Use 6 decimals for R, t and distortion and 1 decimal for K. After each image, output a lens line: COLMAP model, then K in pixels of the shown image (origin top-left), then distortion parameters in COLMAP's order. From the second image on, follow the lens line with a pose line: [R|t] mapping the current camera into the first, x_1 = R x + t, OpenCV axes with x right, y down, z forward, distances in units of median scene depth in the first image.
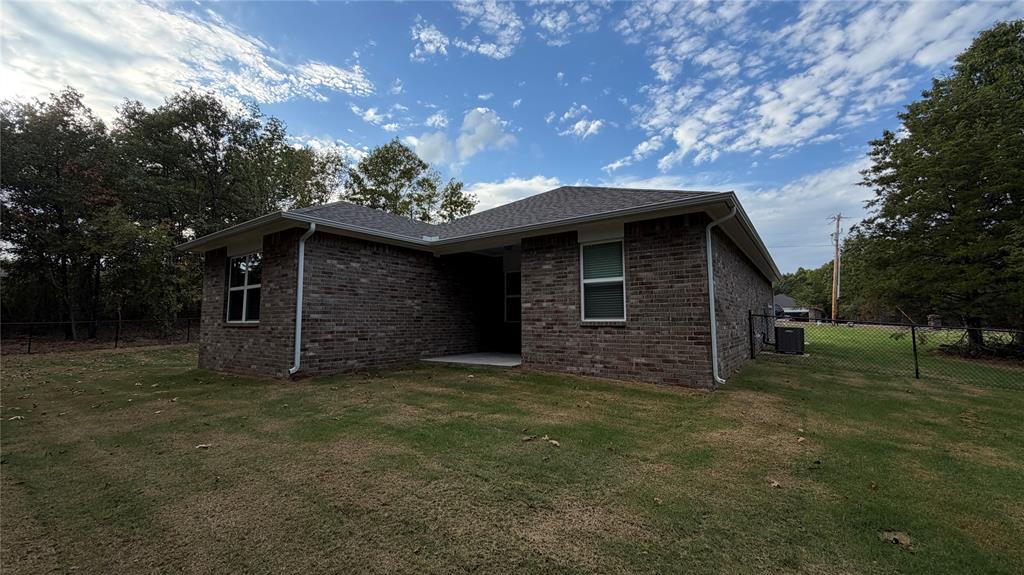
lens RADIAL K [[409.7, 0, 506.7], [0, 409.7, 287.3], [0, 0, 1]] dist [-0.001052, 0.000230]
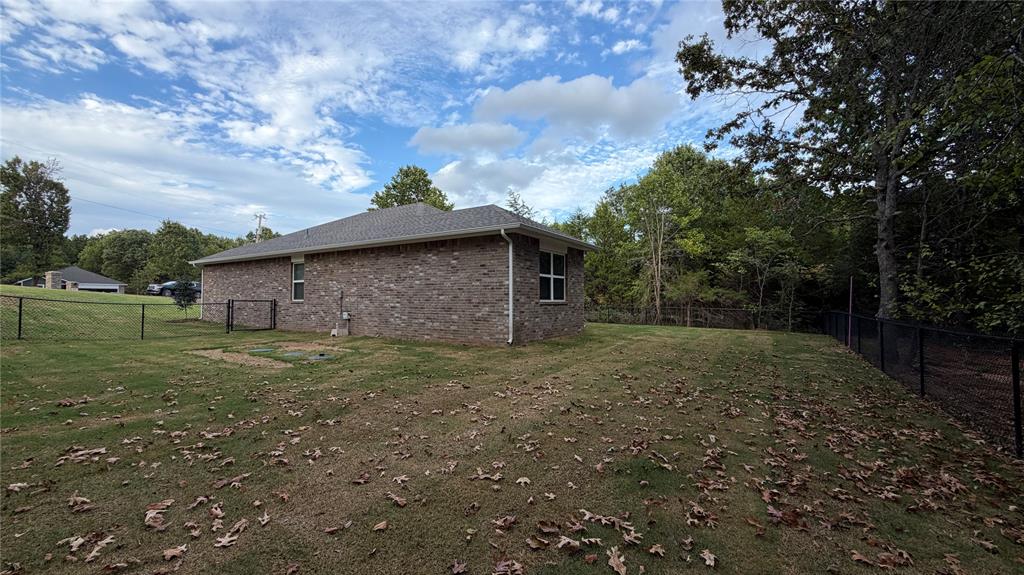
lens RADIAL K [[409.7, 0, 511.2], [0, 409.7, 288.8], [0, 0, 1]] dist [-0.001052, 0.000230]
pose [[-0.059102, 0.032083, 0.997736, -2.094779], [-0.092775, 0.994981, -0.037490, 0.111243], [-0.993931, -0.094781, -0.055829, 1.257131]]
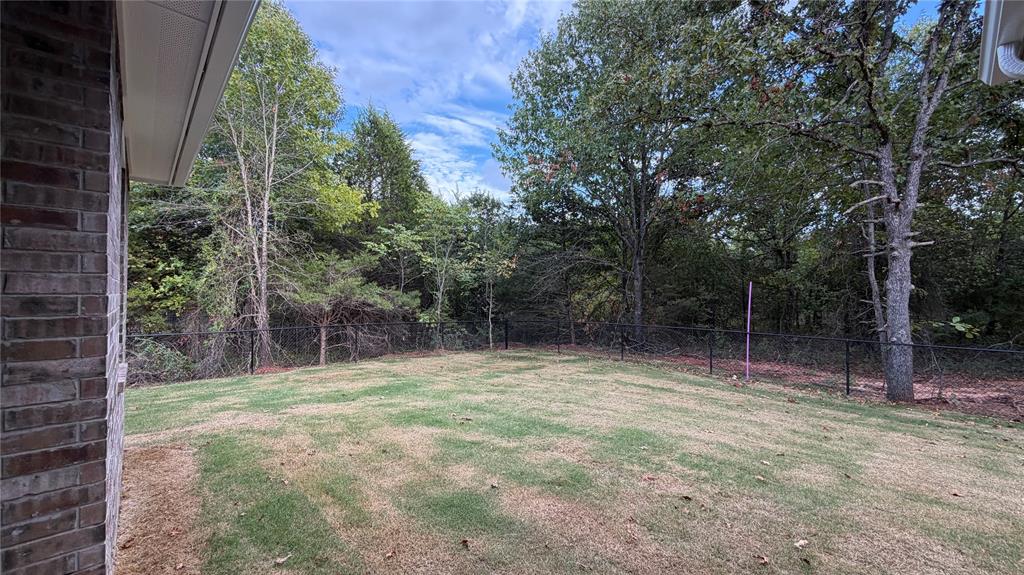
lens RADIAL K [[409.7, 0, 508.8], [0, 409.7, 288.0], [0, 0, 1]] dist [-0.001052, 0.000230]
pose [[-0.978433, 0.005538, 0.206490, -0.181806], [-0.015764, 0.994723, -0.101377, 0.034188], [-0.205962, -0.102445, -0.973183, 1.194910]]
